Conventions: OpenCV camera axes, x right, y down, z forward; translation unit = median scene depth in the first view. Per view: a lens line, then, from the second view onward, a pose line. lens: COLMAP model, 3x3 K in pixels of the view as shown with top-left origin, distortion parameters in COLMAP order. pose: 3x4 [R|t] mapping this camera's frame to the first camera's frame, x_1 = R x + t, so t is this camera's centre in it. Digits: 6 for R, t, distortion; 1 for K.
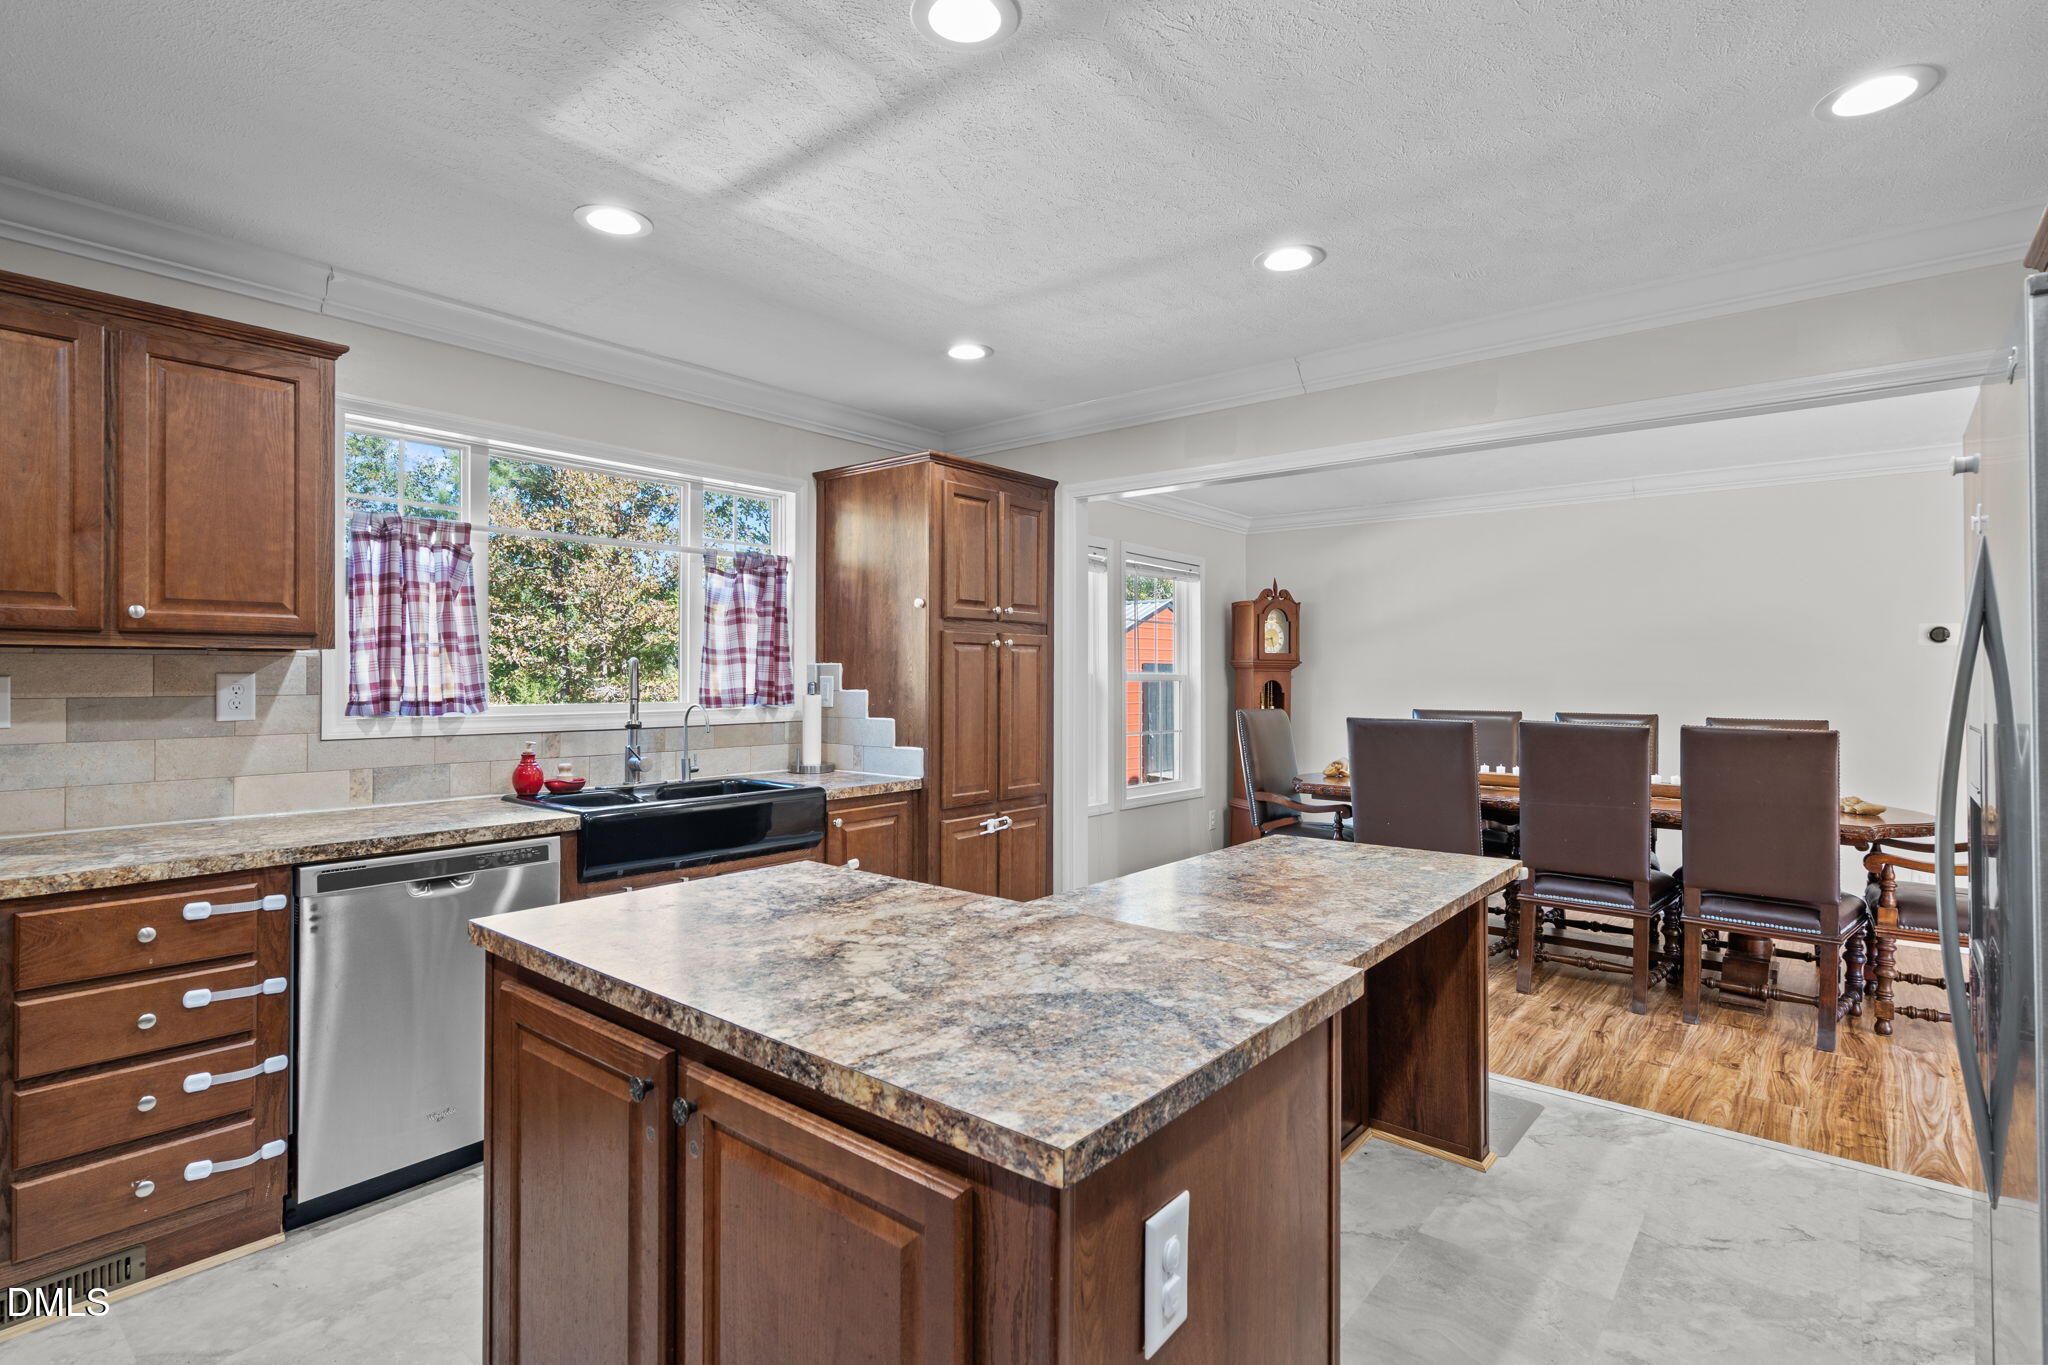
lens RADIAL K [[990.3, 0, 1019.9], [0, 990.3, 676.0], [0, 0, 1]] dist [-0.002119, -0.000606]
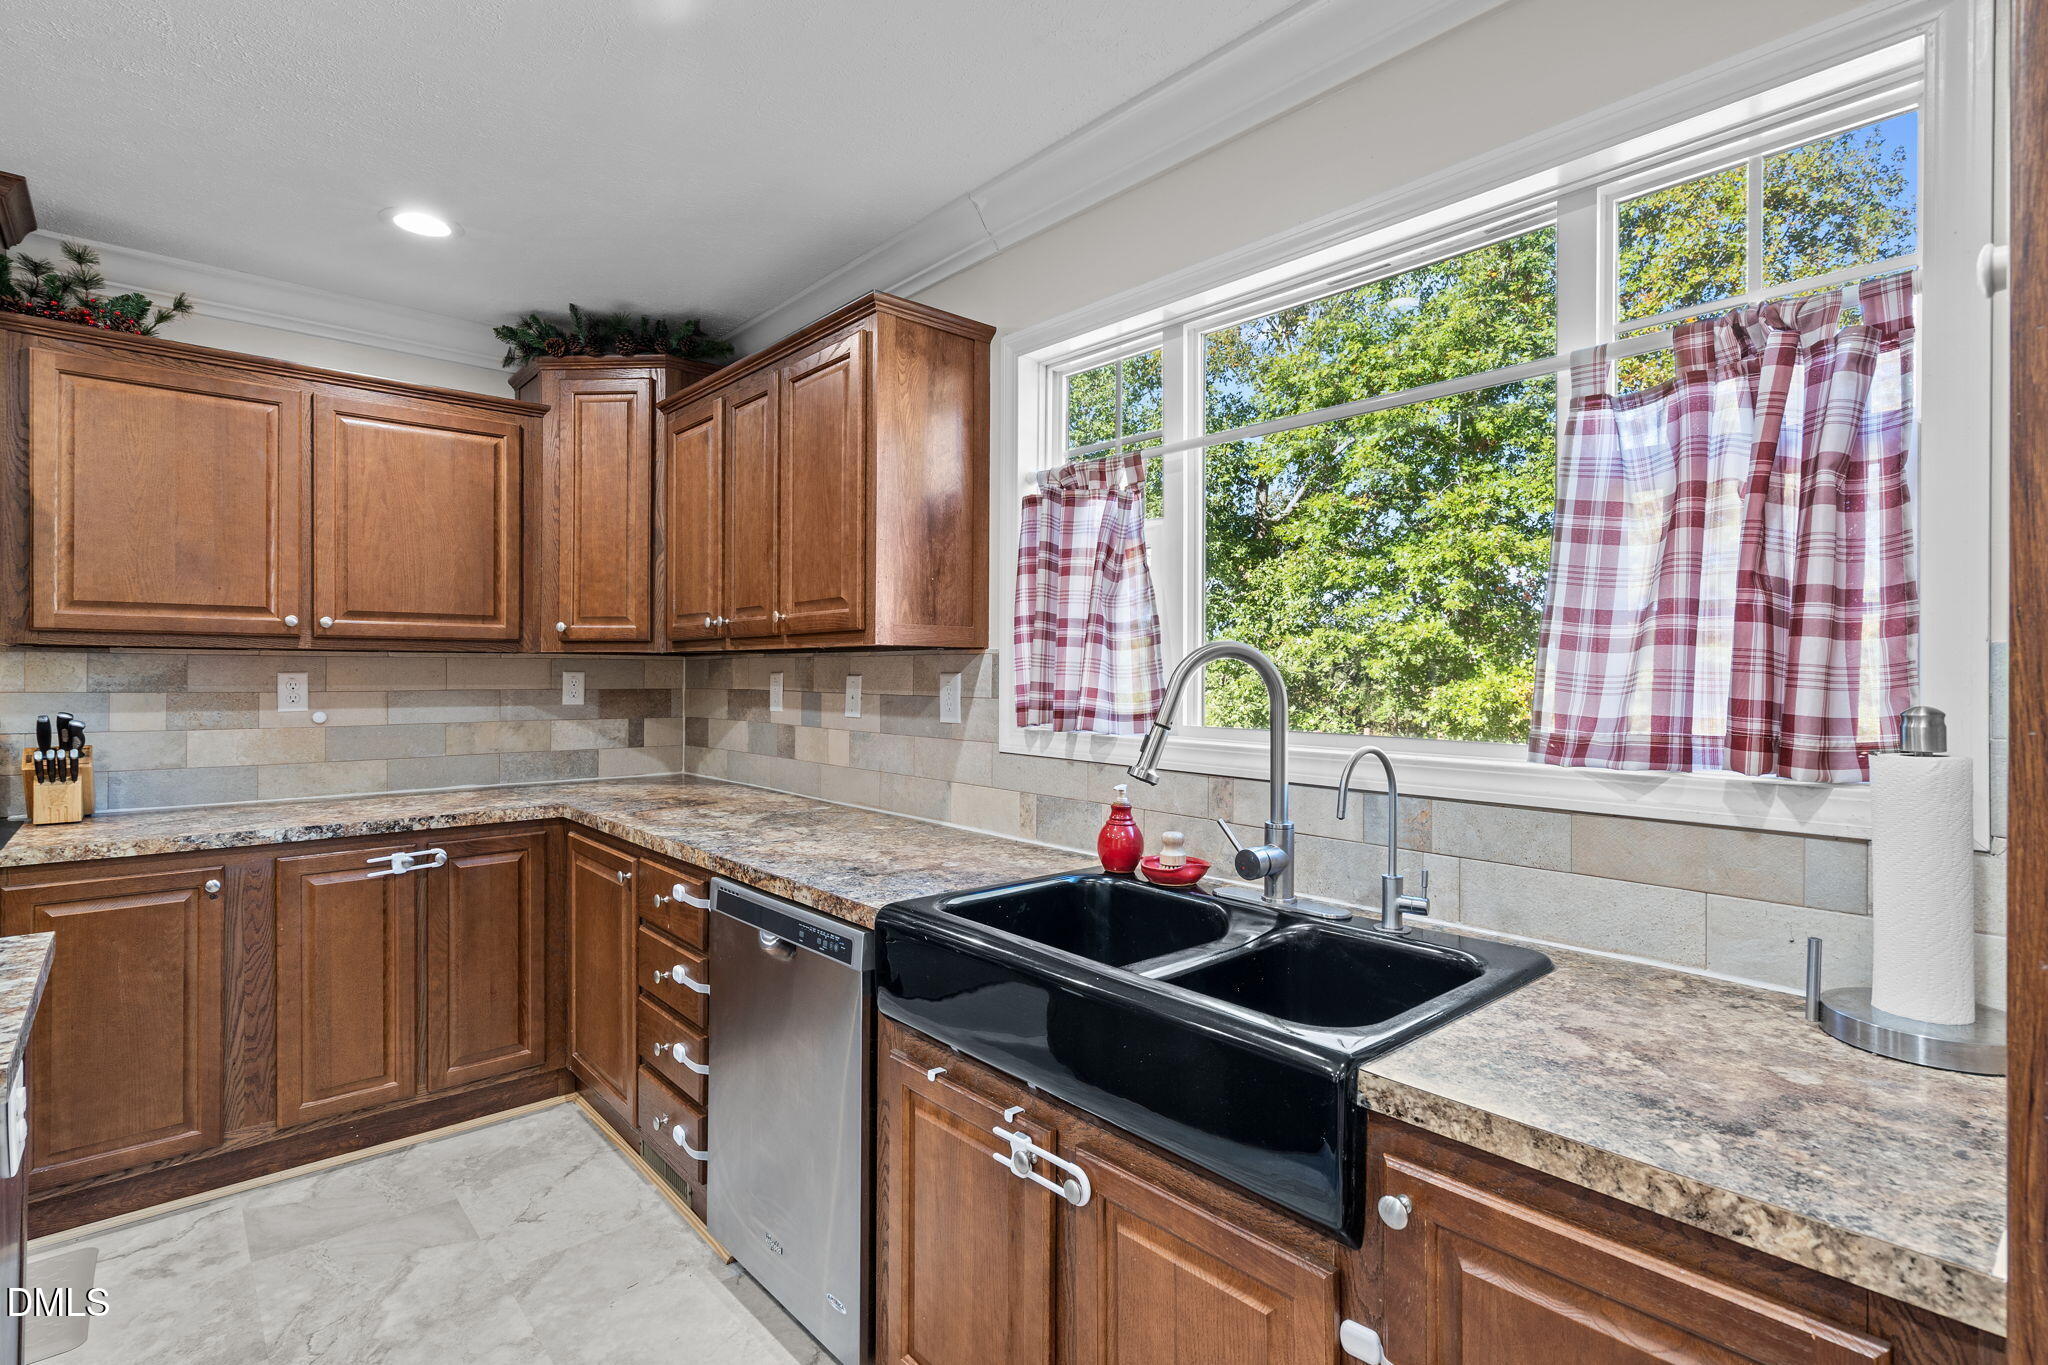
lens RADIAL K [[990.3, 0, 1019.9], [0, 990.3, 676.0], [0, 0, 1]] dist [-0.002119, -0.000606]
pose [[-0.151143, -0.001784, -0.988510, 0.127381], [-0.009254, 0.999957, -0.000390, 0.000018], [0.988469, 0.009089, -0.151153, 1.122092]]
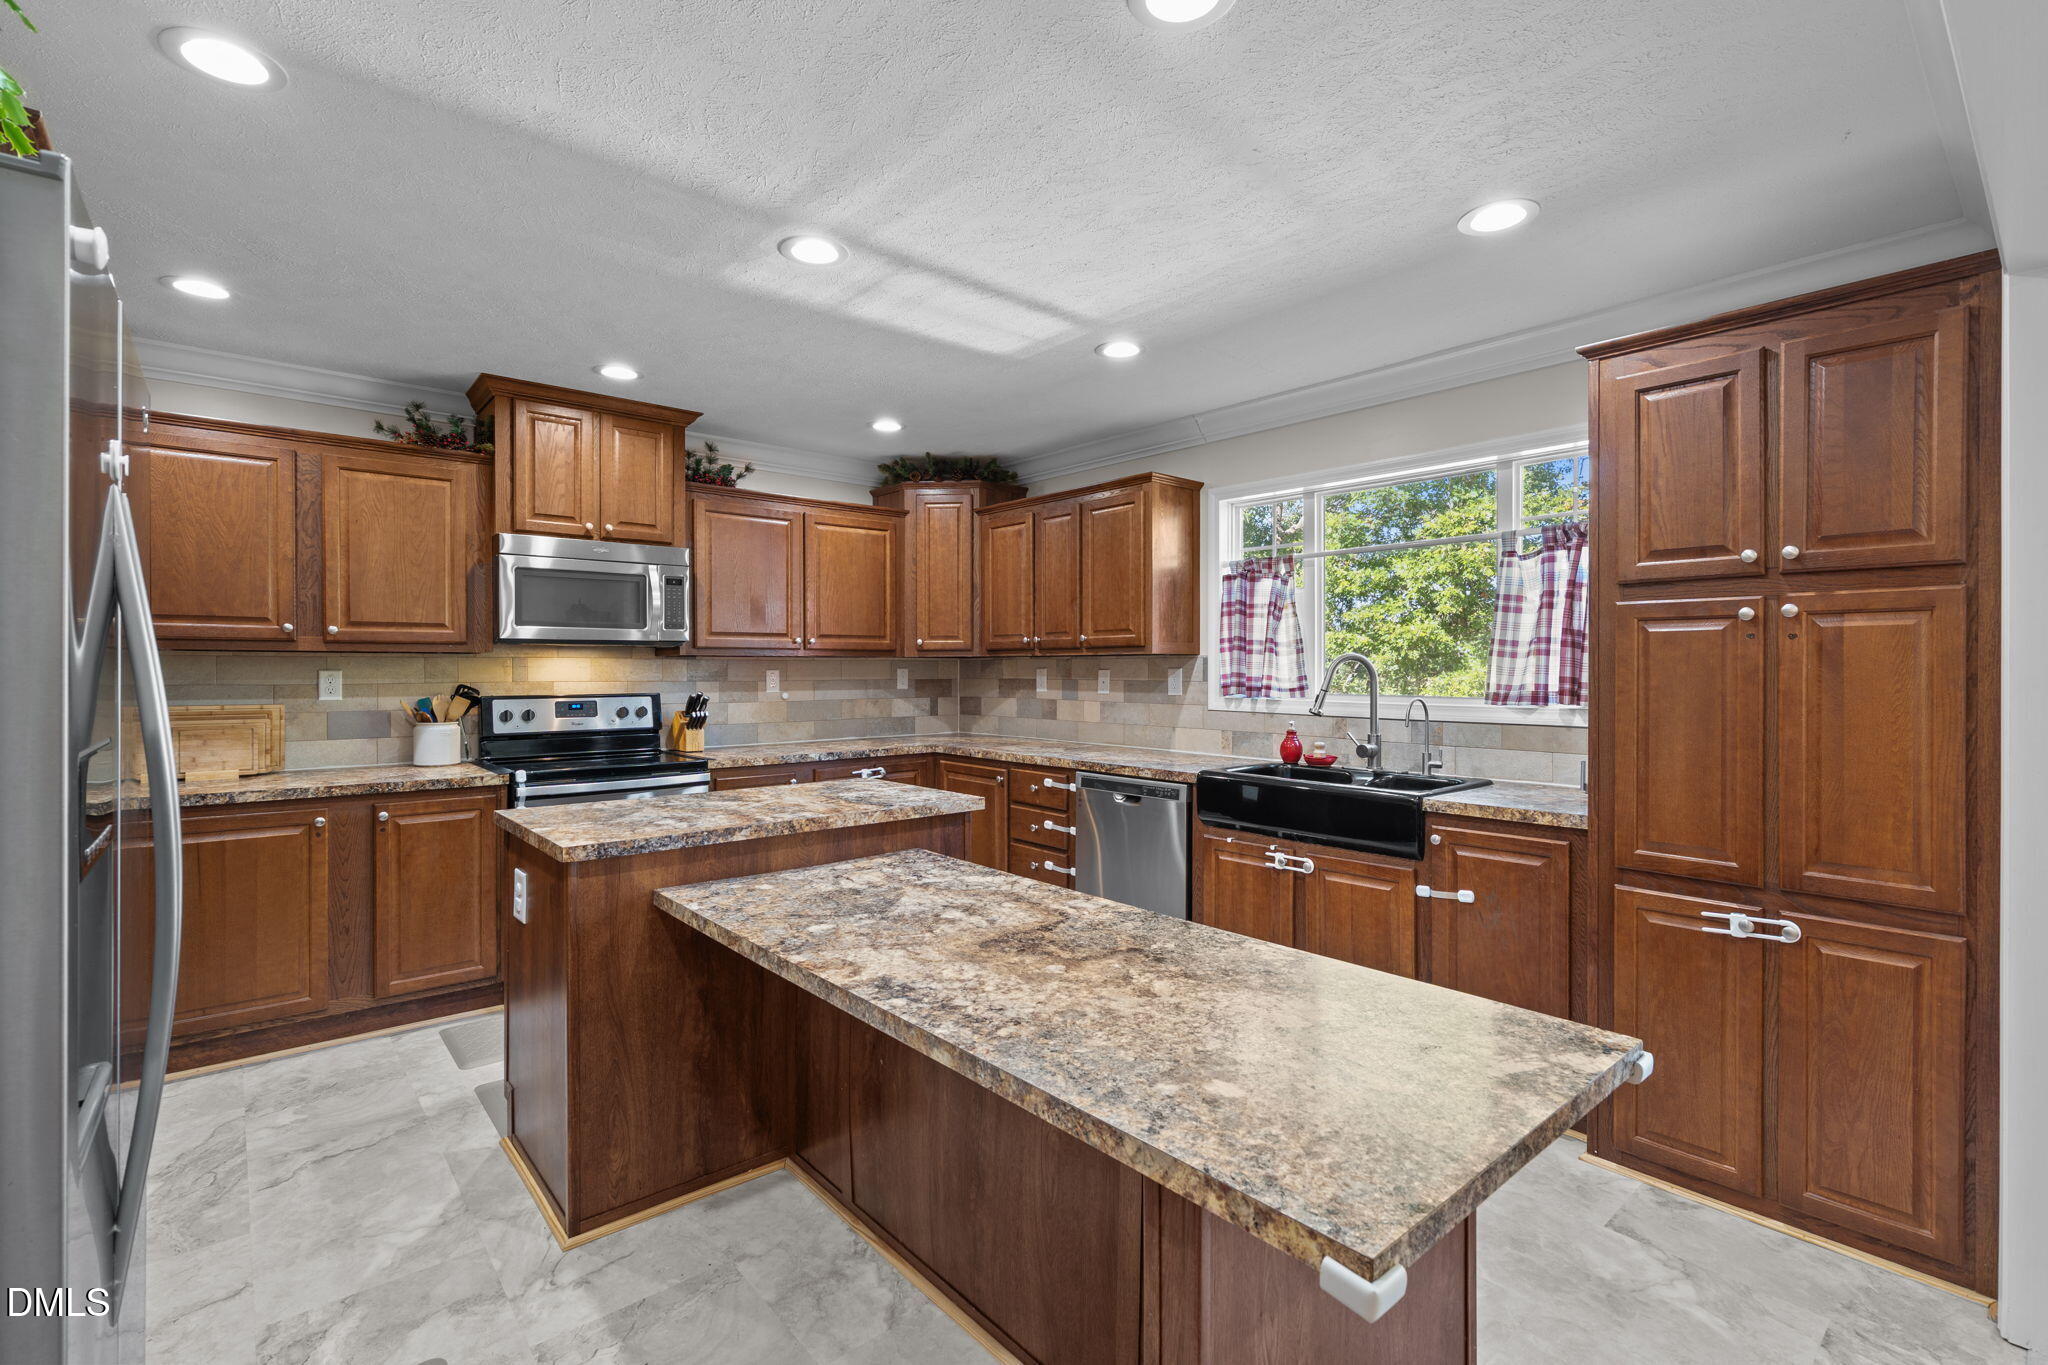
lens RADIAL K [[933.3, 0, 1020.1], [0, 933.3, 677.5], [0, 0, 1]] dist [-0.007840, -0.000228]
pose [[-0.164712, 0.006264, -0.986322, 0.809822], [-0.004008, 0.999967, 0.007020, 0.003234], [0.986334, 0.005109, -0.164682, 0.929252]]
